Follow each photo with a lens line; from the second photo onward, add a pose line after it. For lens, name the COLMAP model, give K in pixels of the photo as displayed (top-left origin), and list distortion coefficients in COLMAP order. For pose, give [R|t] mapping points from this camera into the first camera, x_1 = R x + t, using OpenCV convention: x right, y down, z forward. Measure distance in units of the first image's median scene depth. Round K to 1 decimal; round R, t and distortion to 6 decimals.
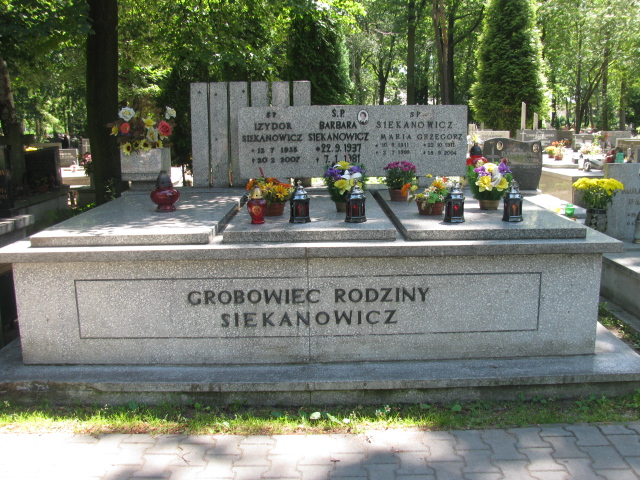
lens RADIAL K [[669.5, 0, 320.2], [0, 669.5, 239.3], [0, 0, 1]] dist [-0.150458, 0.000000]
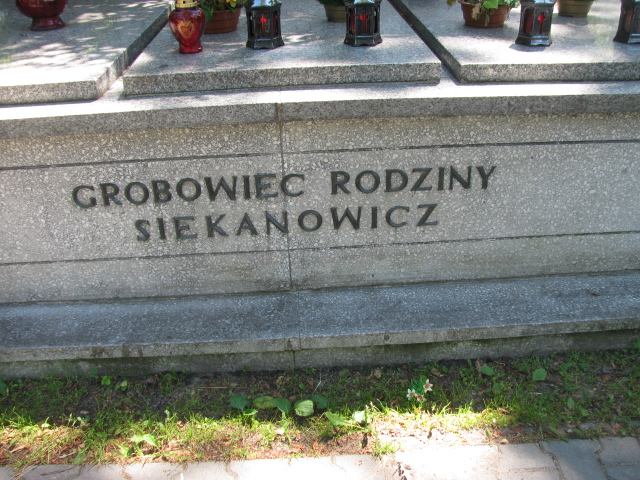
lens RADIAL K [[669.5, 0, 330.4], [0, 669.5, 236.8], [0, 0, 1]] dist [-0.150458, 0.000000]
pose [[0.998688, -0.032814, 0.039303, -0.002756], [0.019015, 0.950430, 0.310356, -0.055546], [-0.047539, -0.309201, 0.949808, 0.514512]]
